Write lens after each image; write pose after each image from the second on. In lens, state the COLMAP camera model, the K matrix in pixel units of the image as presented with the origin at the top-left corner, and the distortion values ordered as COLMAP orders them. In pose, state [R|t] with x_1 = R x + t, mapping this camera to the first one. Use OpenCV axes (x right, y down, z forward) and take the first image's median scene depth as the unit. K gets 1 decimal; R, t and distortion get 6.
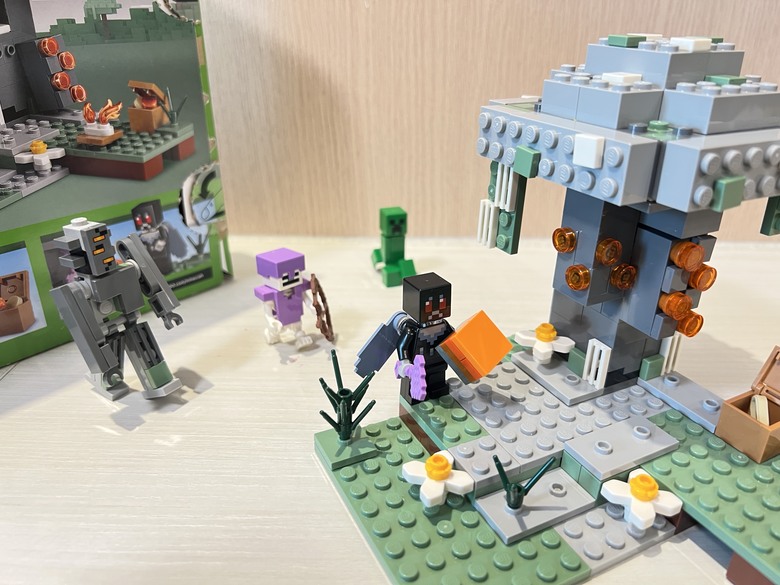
lens RADIAL K [[589.7, 0, 397.6], [0, 589.7, 292.5], [0, 0, 1]] dist [0.006331, -0.028981]
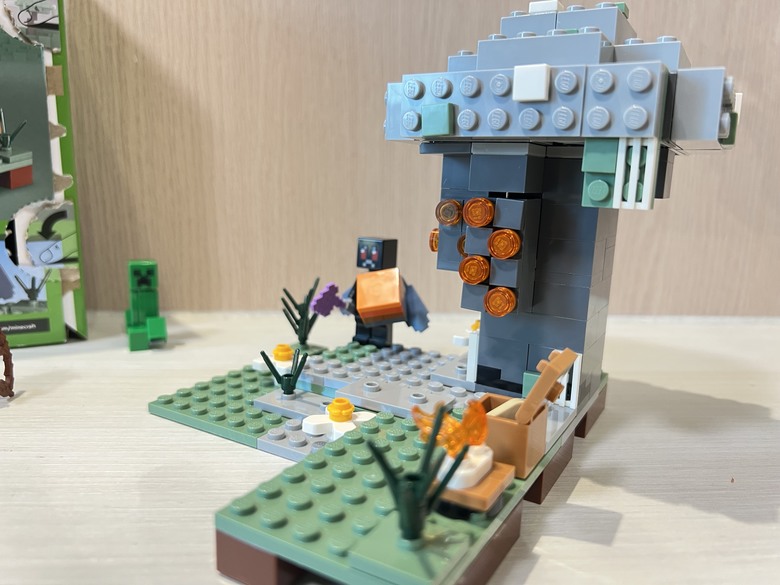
lens RADIAL K [[589.7, 0, 386.3], [0, 589.7, 290.1], [0, 0, 1]] dist [0.006331, -0.028981]
pose [[0.993620, 0.000862, 0.112780, 0.348740], [0.027858, 0.967109, -0.252833, 0.180968], [-0.109288, 0.254361, 0.960914, 0.188717]]
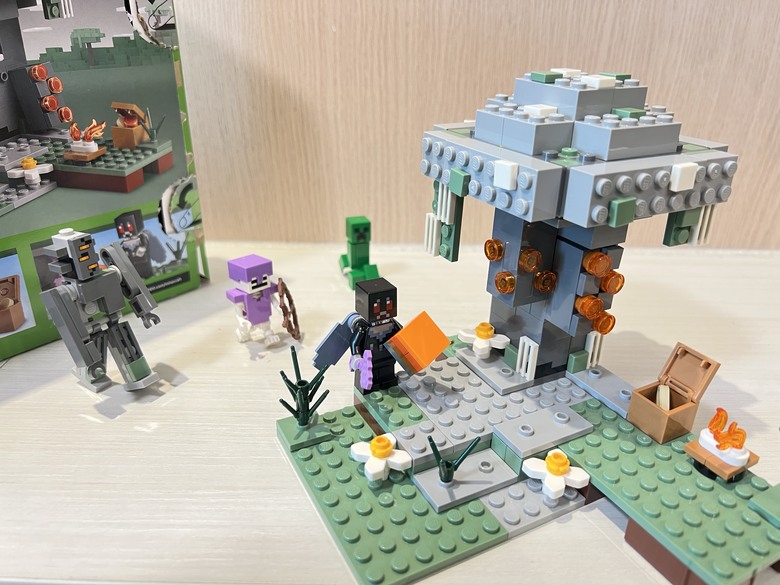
lens RADIAL K [[589.7, 0, 396.0], [0, 589.7, 294.4], [0, 0, 1]] dist [0.006331, -0.028981]
pose [[0.999840, 0.000927, 0.017887, 0.060657], [-0.000924, 1.000000, -0.000172, -0.001395], [-0.017887, 0.000156, 0.999840, -0.120387]]
